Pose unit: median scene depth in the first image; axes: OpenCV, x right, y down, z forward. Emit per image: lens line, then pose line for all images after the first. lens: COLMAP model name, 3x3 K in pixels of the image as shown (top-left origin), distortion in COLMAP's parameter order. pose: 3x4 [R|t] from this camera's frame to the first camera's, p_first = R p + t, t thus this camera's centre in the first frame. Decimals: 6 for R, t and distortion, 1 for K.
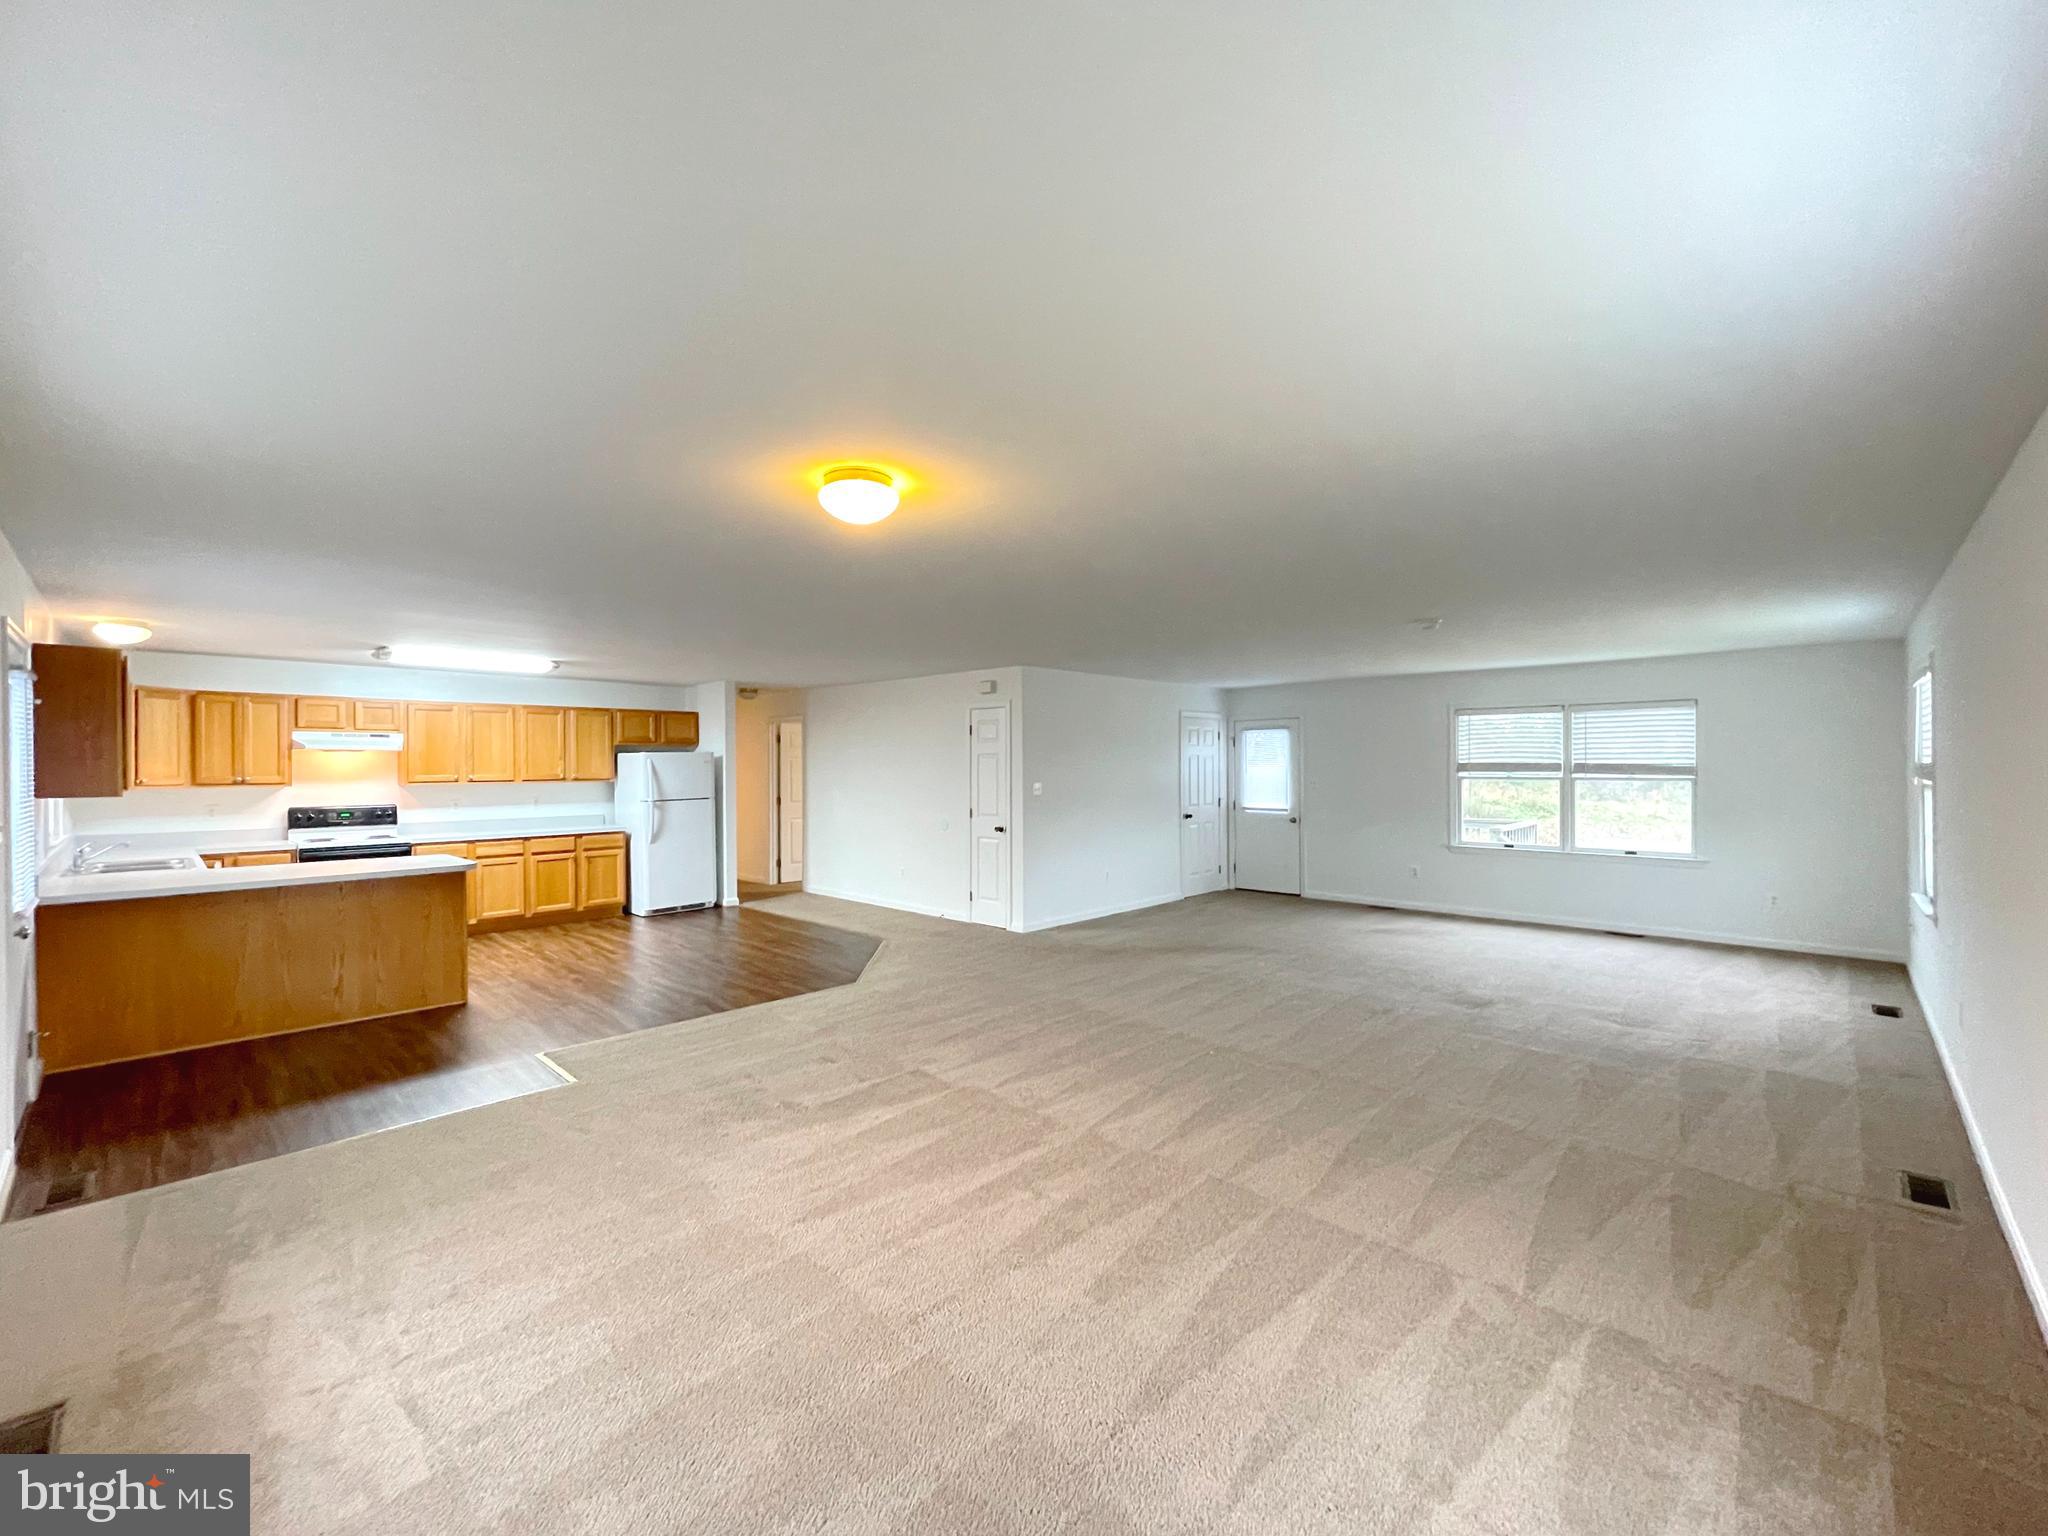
lens RADIAL K [[821.3, 0, 1008.1], [0, 821.3, 766.2], [0, 0, 1]] dist [-0.021748, 0.000128]
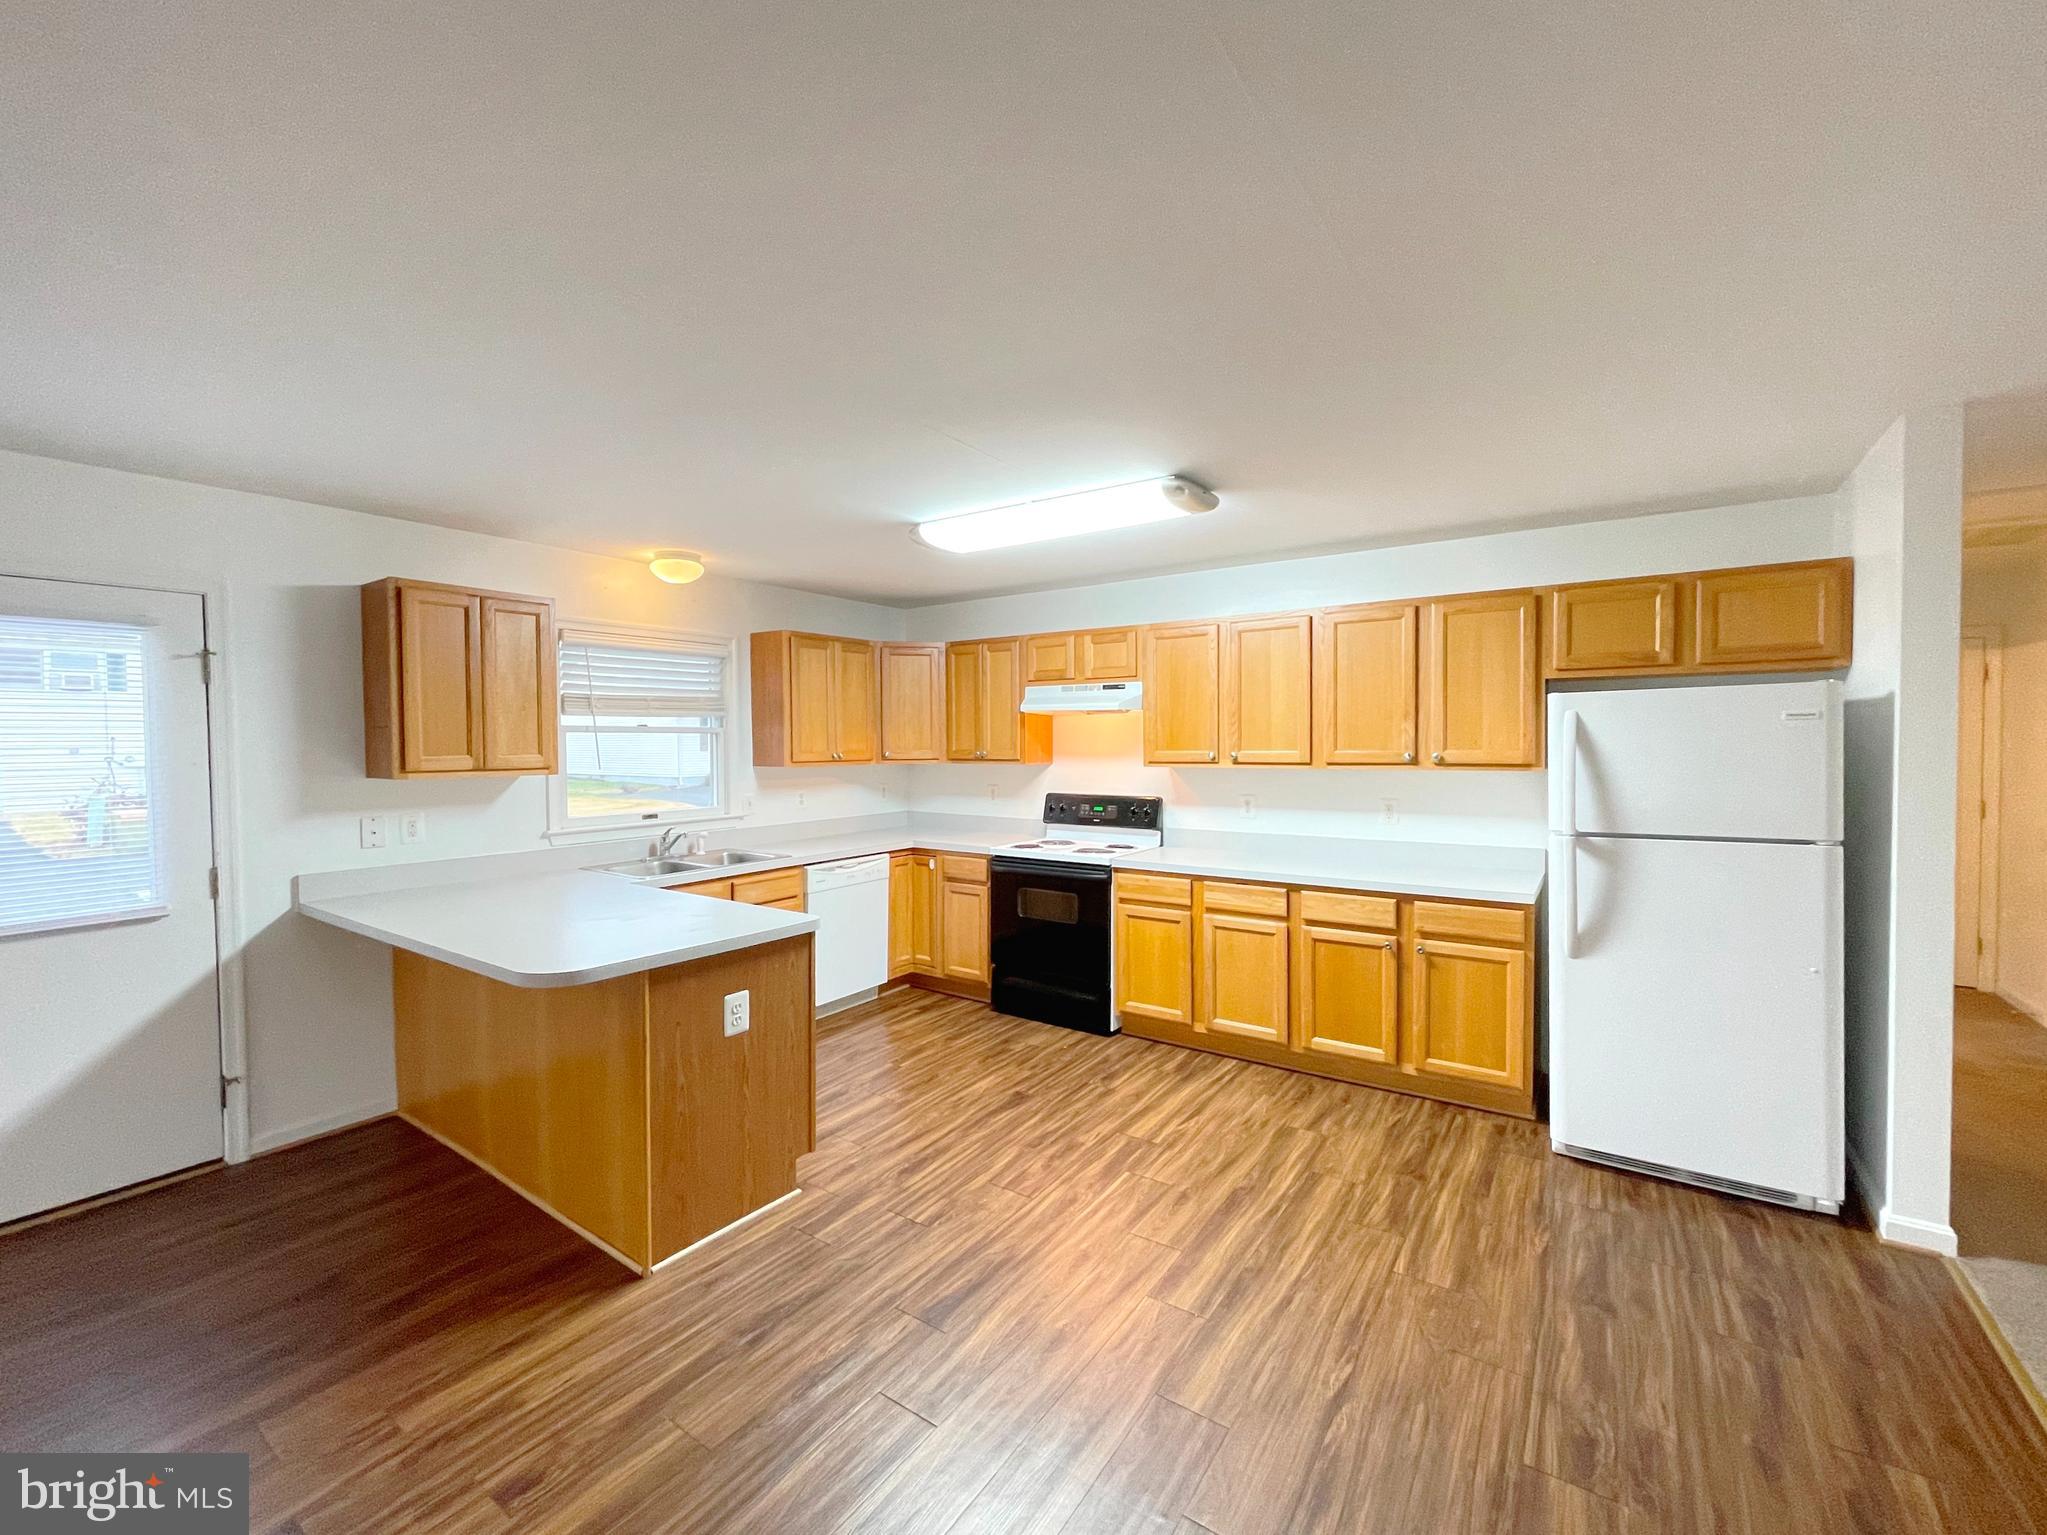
lens RADIAL K [[846.1, 0, 1024.3], [0, 846.1, 763.0], [0, 0, 1]] dist [-0.000610, 0.000069]
pose [[0.155416, 0.031624, -0.987343, -0.130467], [0.006579, 0.999432, 0.033047, -0.000839], [0.987827, -0.011632, 0.155120, 0.769193]]
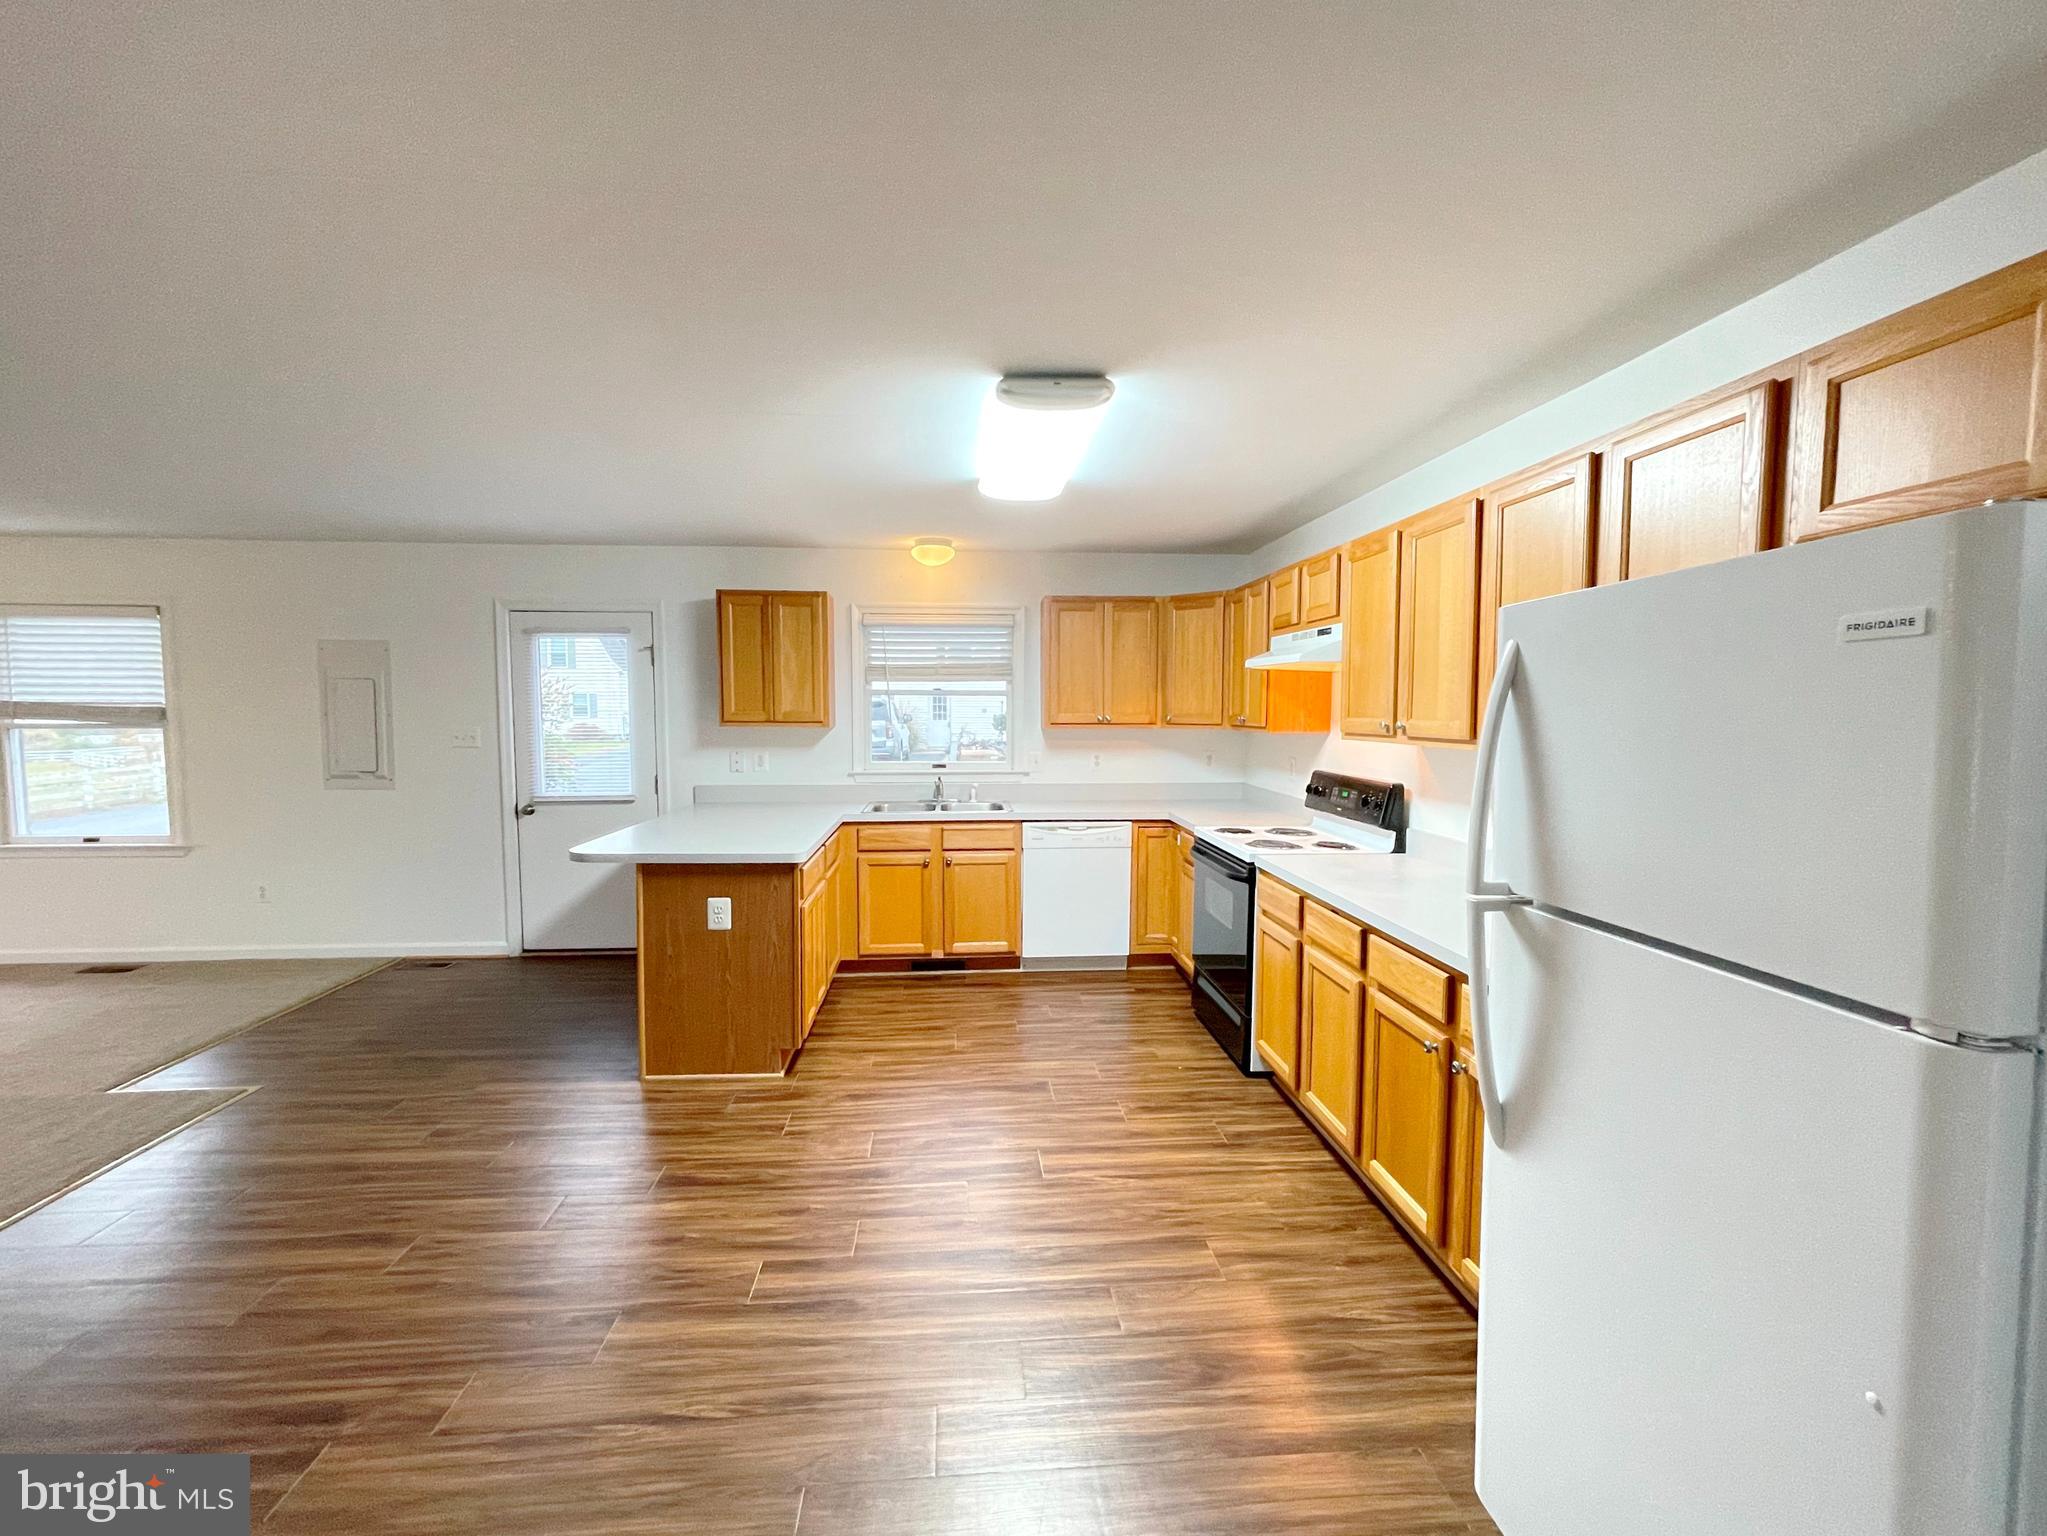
lens RADIAL K [[874.9, 0, 1016.2], [0, 874.9, 768.7], [0, 0, 1]] dist [-0.000795, -0.000098]
pose [[-0.668482, 0.056551, -0.741575, -0.255676], [0.002841, 0.997292, 0.073490, 0.003367], [0.743723, 0.047020, -0.666832, 1.119982]]
